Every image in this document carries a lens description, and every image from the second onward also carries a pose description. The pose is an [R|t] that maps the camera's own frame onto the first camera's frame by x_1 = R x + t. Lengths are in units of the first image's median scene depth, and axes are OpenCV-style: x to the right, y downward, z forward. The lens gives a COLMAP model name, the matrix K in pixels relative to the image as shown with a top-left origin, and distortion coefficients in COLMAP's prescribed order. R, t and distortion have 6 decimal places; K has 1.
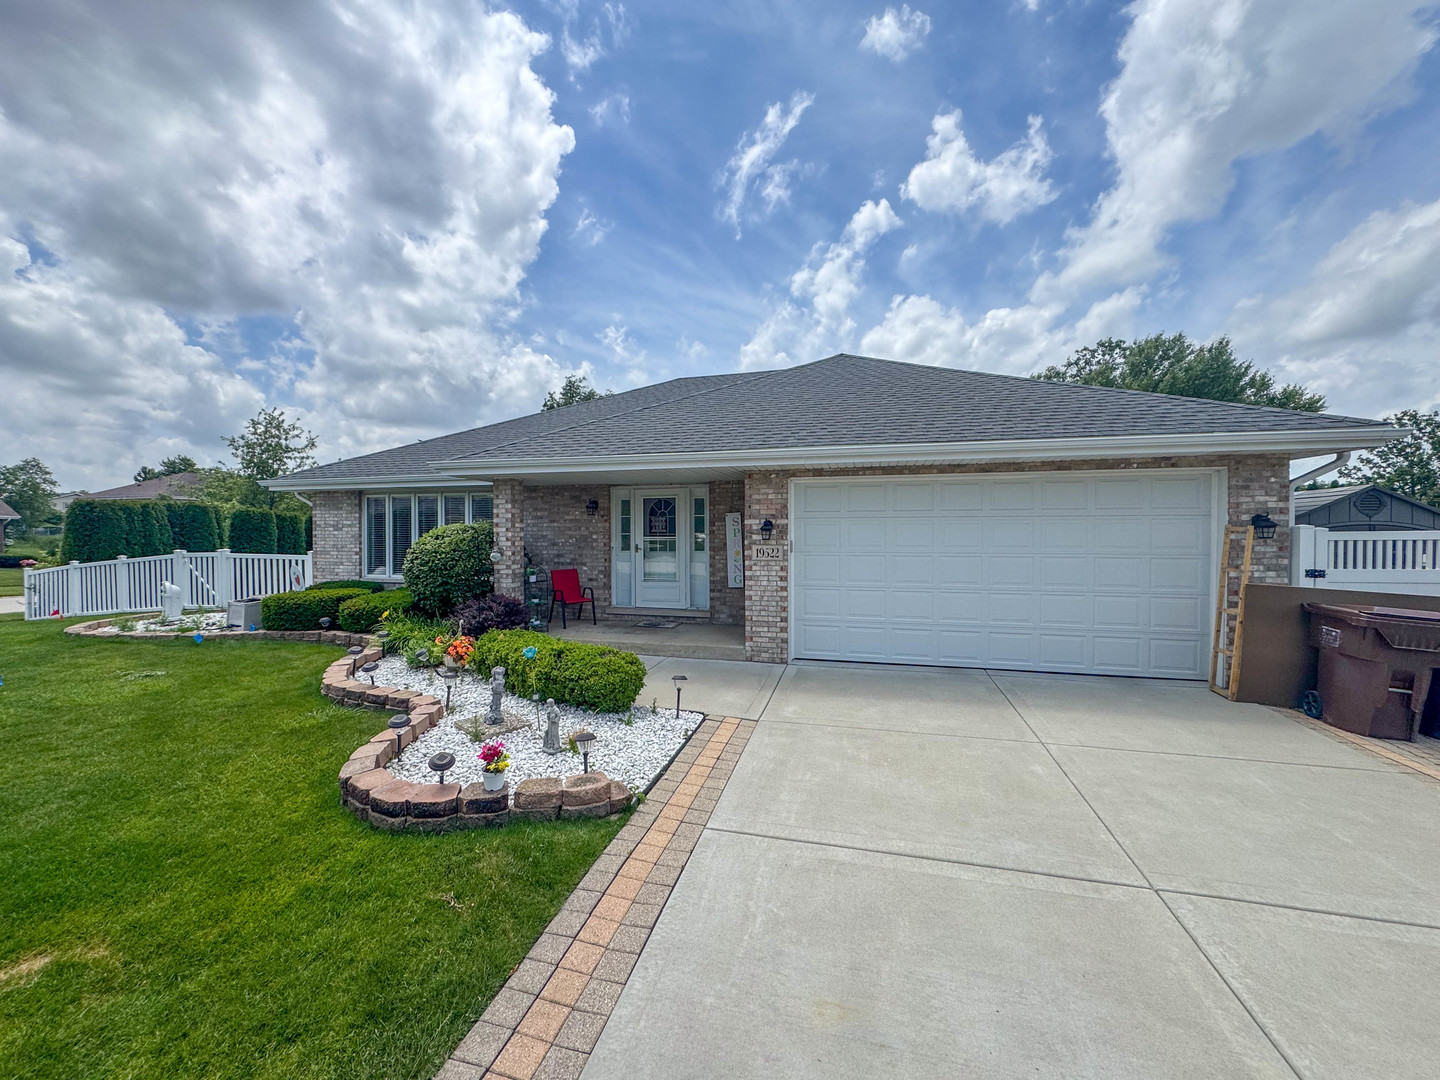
lens RADIAL K [[572.6, 0, 720.0], [0, 572.6, 540.0], [0, 0, 1]] dist [-0.004100, 0.000155]
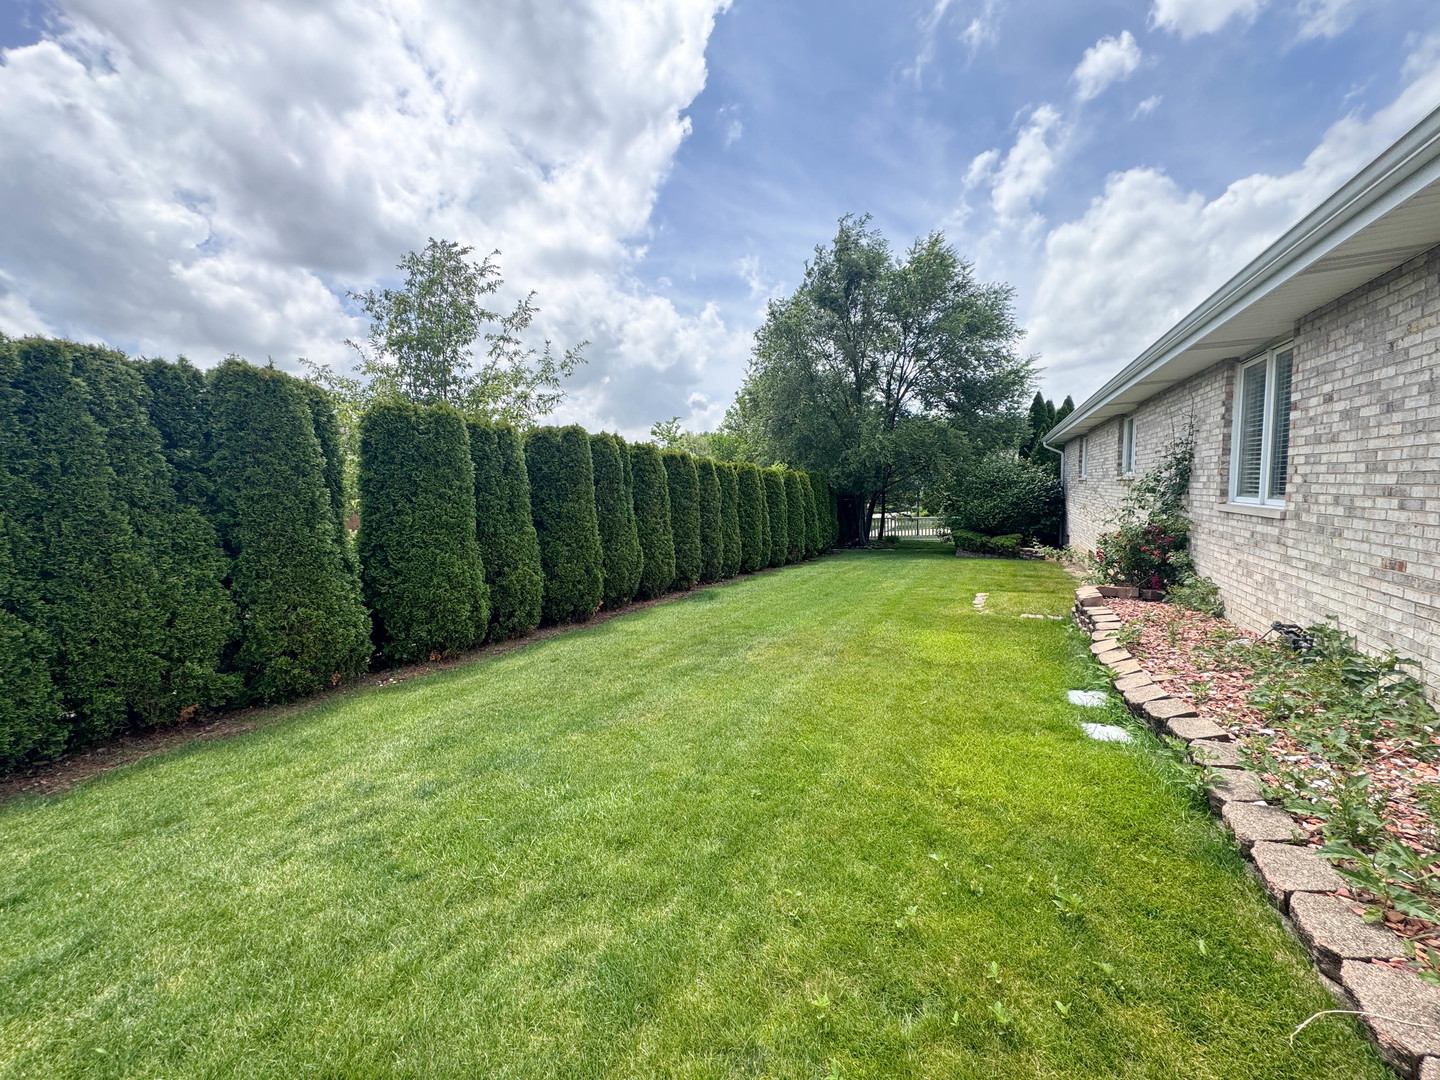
lens RADIAL K [[572.6, 0, 720.0], [0, 572.6, 540.0], [0, 0, 1]] dist [-0.004100, 0.000155]
pose [[0.981254, -0.014560, -0.192168, -0.102872], [0.029408, 0.996777, 0.074639, 0.001922], [0.190462, -0.078891, 0.978519, 0.124323]]
